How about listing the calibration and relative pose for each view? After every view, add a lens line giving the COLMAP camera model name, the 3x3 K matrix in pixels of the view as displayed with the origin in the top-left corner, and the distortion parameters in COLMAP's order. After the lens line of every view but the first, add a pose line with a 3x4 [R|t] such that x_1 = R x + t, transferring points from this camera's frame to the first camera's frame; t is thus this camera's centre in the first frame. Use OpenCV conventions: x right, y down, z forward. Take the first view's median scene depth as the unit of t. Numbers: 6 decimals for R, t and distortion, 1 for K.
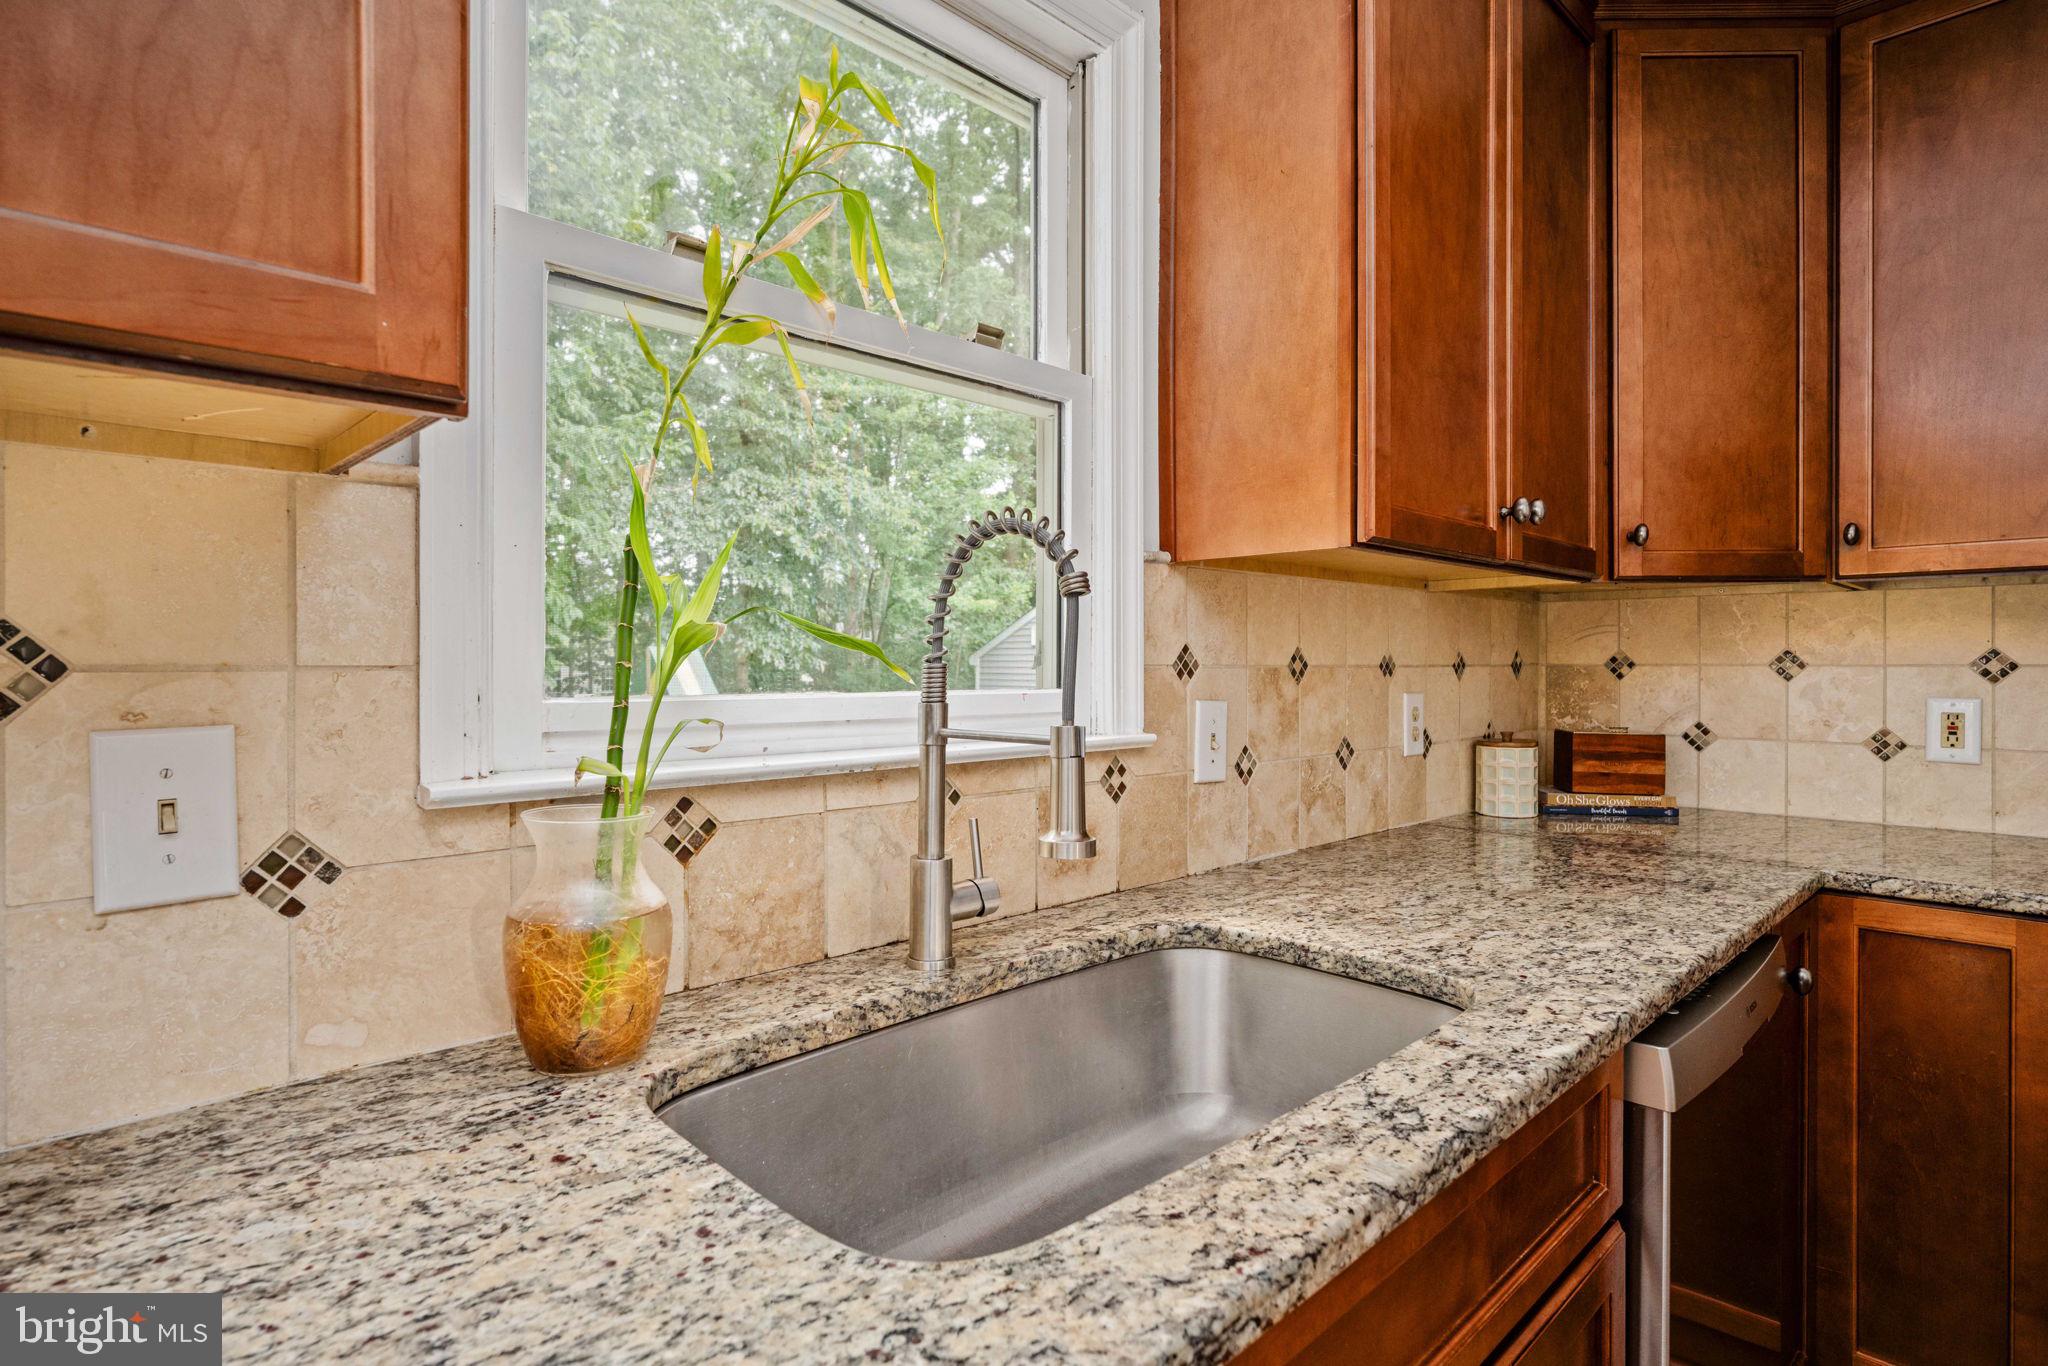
lens RADIAL K [[1046.7, 0, 1023.6], [0, 1046.7, 667.0], [0, 0, 1]] dist [0.001798, -0.001557]
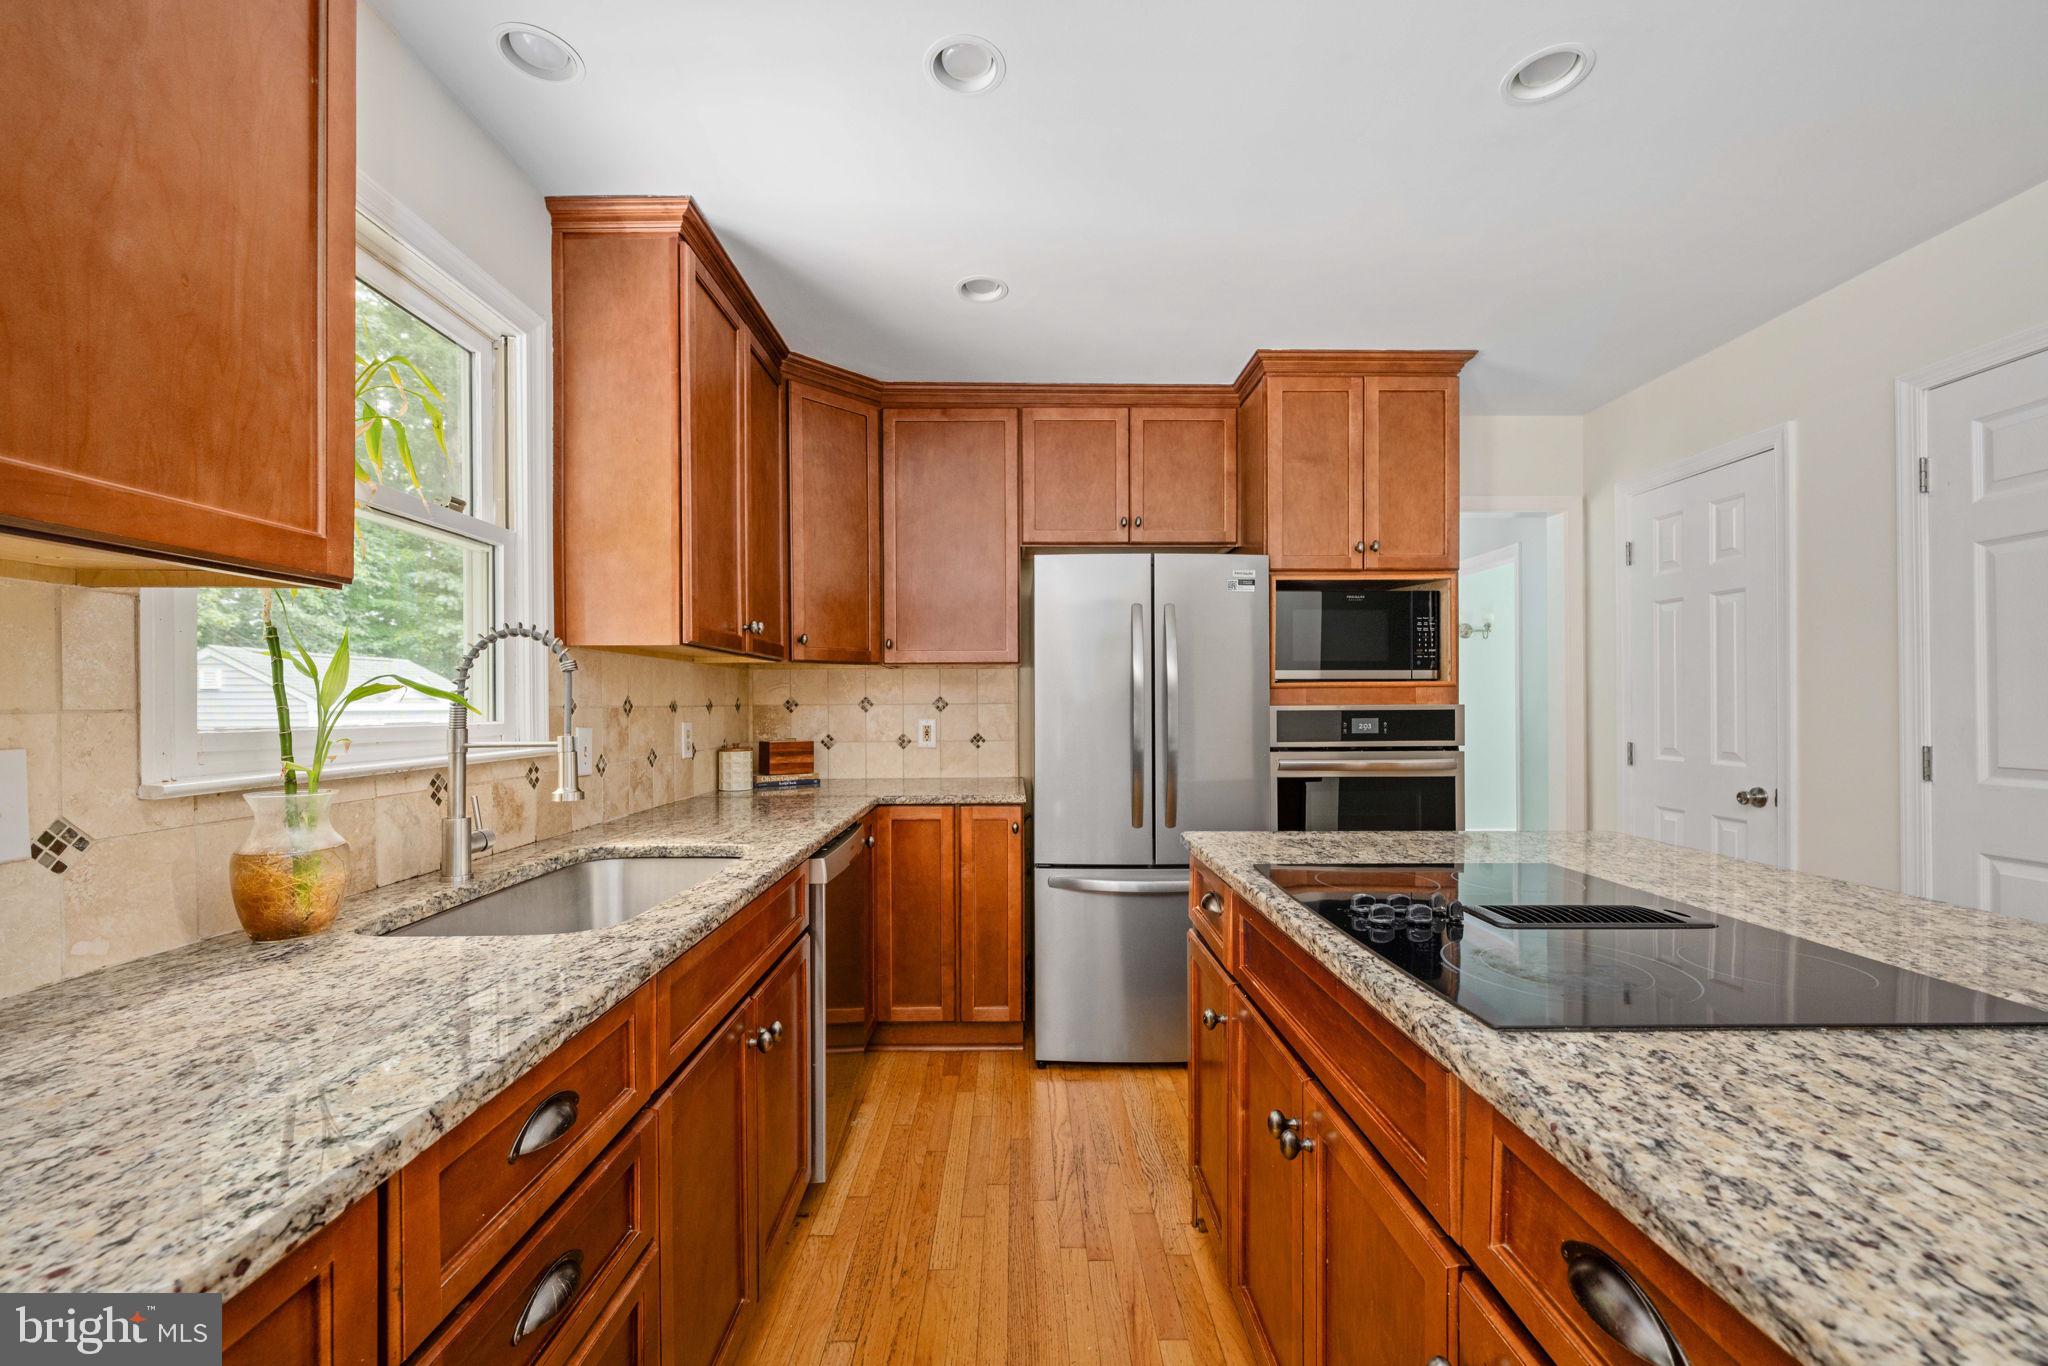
lens RADIAL K [[826.3, 0, 1002.8], [0, 826.3, 696.0], [0, 0, 1]] dist [0.002774, -0.000435]
pose [[0.704498, 0.000489, 0.709706, -0.319054], [0.010463, 0.999884, -0.011075, 0.003334], [-0.709629, 0.015228, 0.704411, -0.458861]]
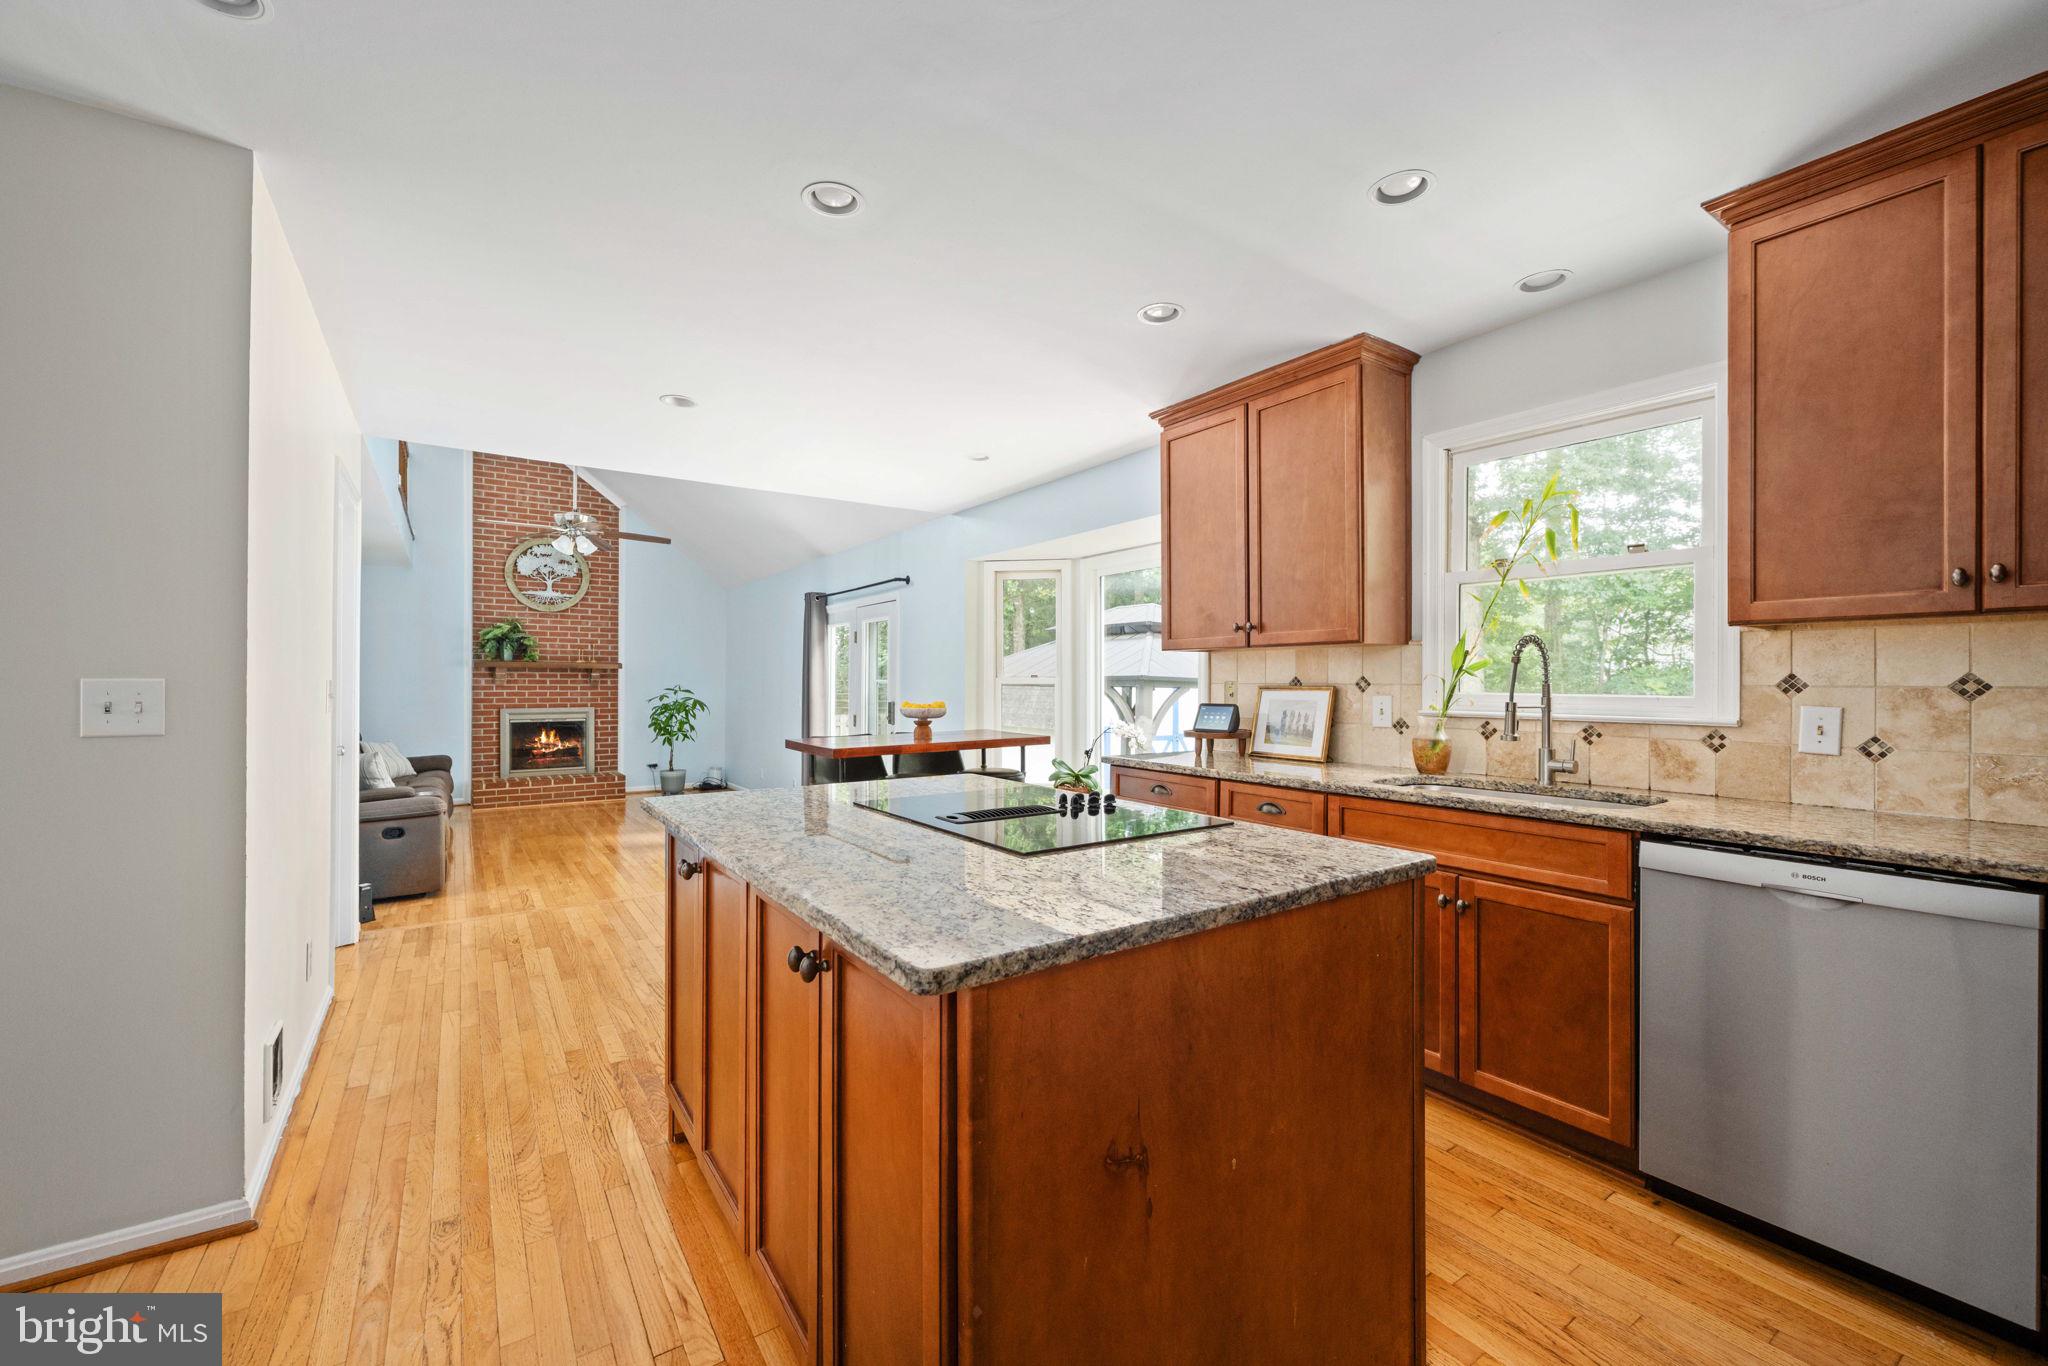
lens RADIAL K [[826.3, 0, 1024.6], [0, 826.3, 689.4], [0, 0, 1]] dist [0.002774, -0.000435]
pose [[-0.164576, 0.007473, -0.986336, 1.891882], [-0.006193, 0.999944, 0.008609, 0.000571], [0.986345, 0.007526, -0.164520, -0.066411]]
